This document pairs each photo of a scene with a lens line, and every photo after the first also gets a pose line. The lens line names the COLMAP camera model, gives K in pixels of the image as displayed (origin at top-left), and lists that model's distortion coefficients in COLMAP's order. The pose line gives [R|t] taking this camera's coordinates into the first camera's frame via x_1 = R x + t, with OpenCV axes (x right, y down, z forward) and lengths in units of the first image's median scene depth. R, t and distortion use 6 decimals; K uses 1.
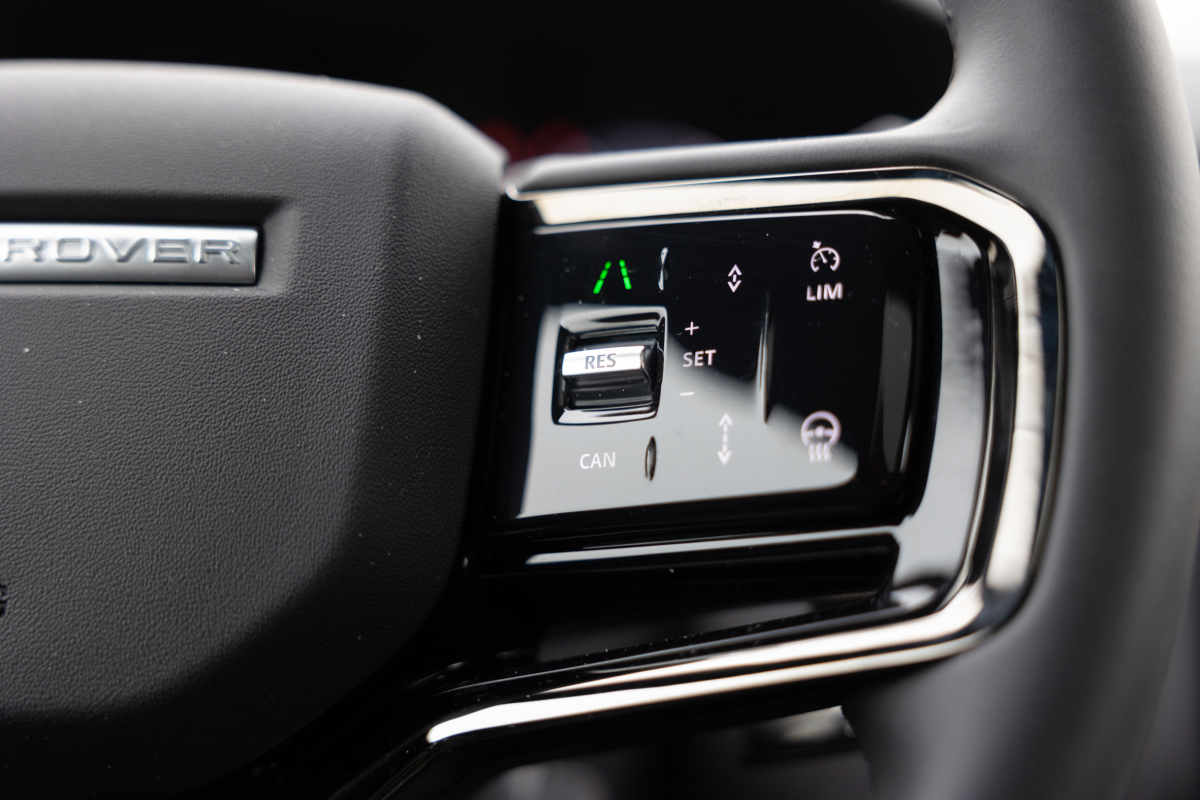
lens RADIAL K [[1845.2, 0, 600.0], [0, 1845.2, 400.0], [0, 0, 1]] dist [-0.029911, 0.533114]
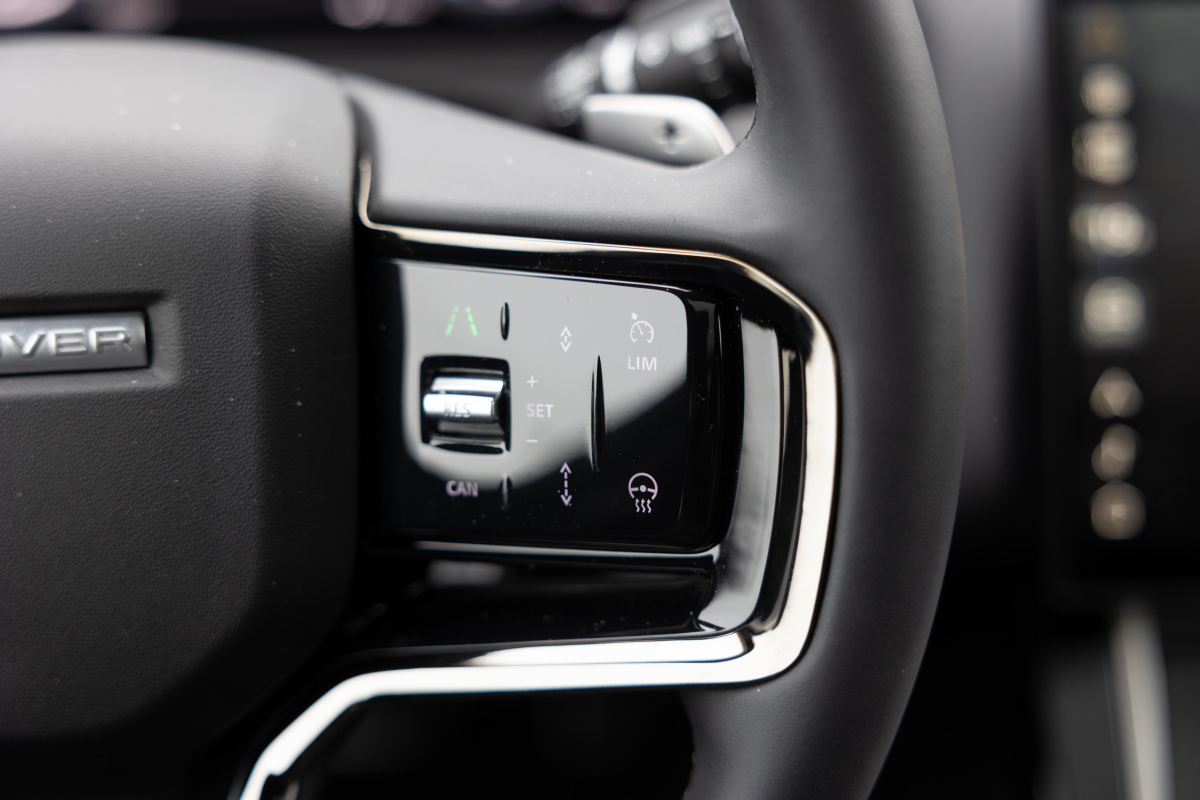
lens RADIAL K [[1845.2, 0, 600.0], [0, 1845.2, 400.0], [0, 0, 1]] dist [-0.029911, 0.533114]
pose [[0.996511, -0.081121, 0.019627, 0.068918], [0.062846, 0.884061, 0.463127, -0.568208], [-0.054921, -0.460277, 0.886075, -0.040591]]
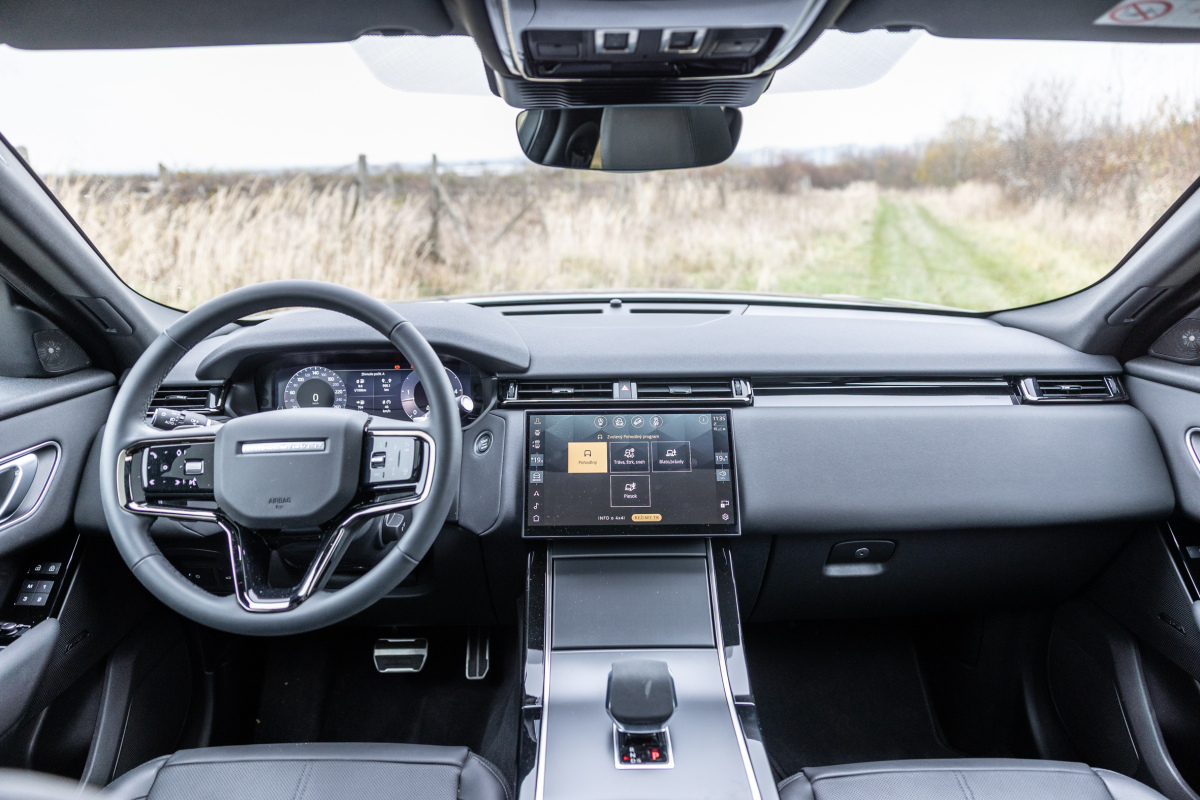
lens RADIAL K [[820.0, 0, 600.0], [0, 820.0, 400.0], [0, 0, 1]] dist [0.017391, 0.000926]
pose [[0.996571, -0.046155, 0.068675, 0.632324], [0.036515, 0.990098, 0.135542, -0.629151], [-0.074251, -0.132570, 0.988389, -2.059620]]
